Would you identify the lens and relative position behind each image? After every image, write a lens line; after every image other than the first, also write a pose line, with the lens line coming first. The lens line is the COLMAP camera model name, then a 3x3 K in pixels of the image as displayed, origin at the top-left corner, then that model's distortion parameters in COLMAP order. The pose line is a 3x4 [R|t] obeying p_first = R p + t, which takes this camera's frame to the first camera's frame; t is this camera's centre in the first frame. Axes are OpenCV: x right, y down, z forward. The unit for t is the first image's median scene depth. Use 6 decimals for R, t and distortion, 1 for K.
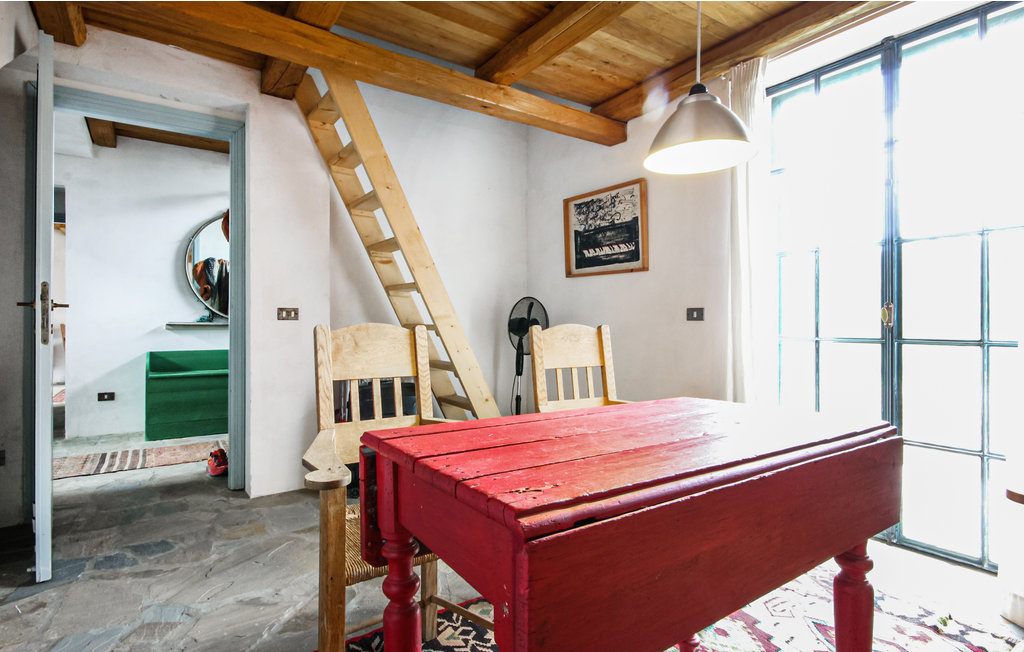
lens RADIAL K [[527.9, 0, 512.0], [0, 527.9, 326.0], [0, 0, 1]] dist [-0.000504, -0.000260]
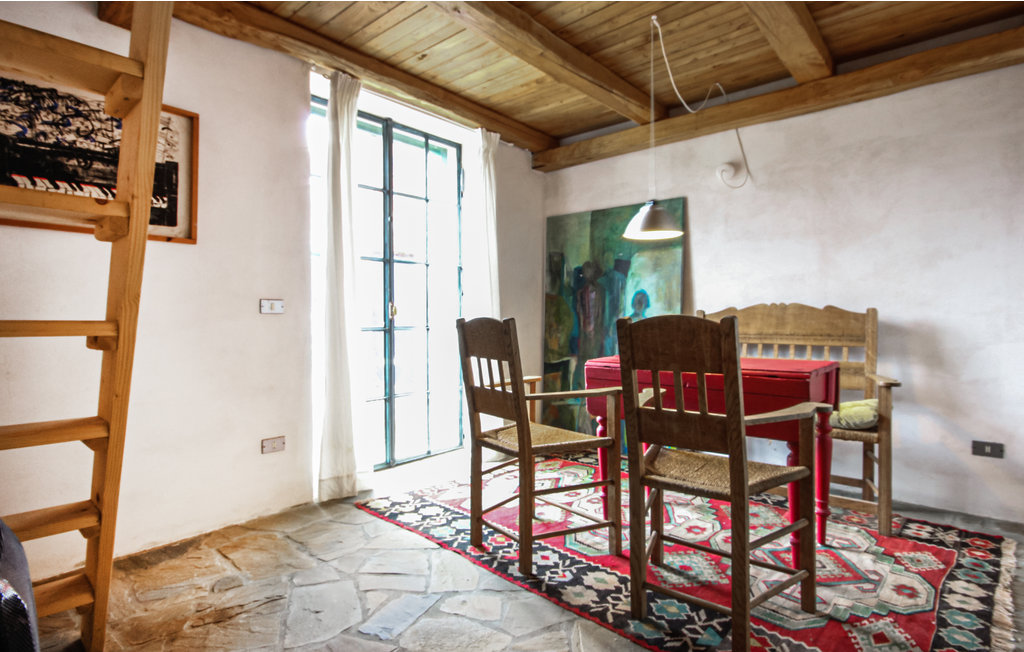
lens RADIAL K [[527.9, 0, 512.0], [0, 527.9, 326.0], [0, 0, 1]] dist [-0.000504, -0.000260]
pose [[-0.259270, -0.010381, 0.965749, -0.508563], [0.011483, 0.999838, 0.013830, 0.002218], [-0.965737, 0.014675, -0.259109, 0.702085]]
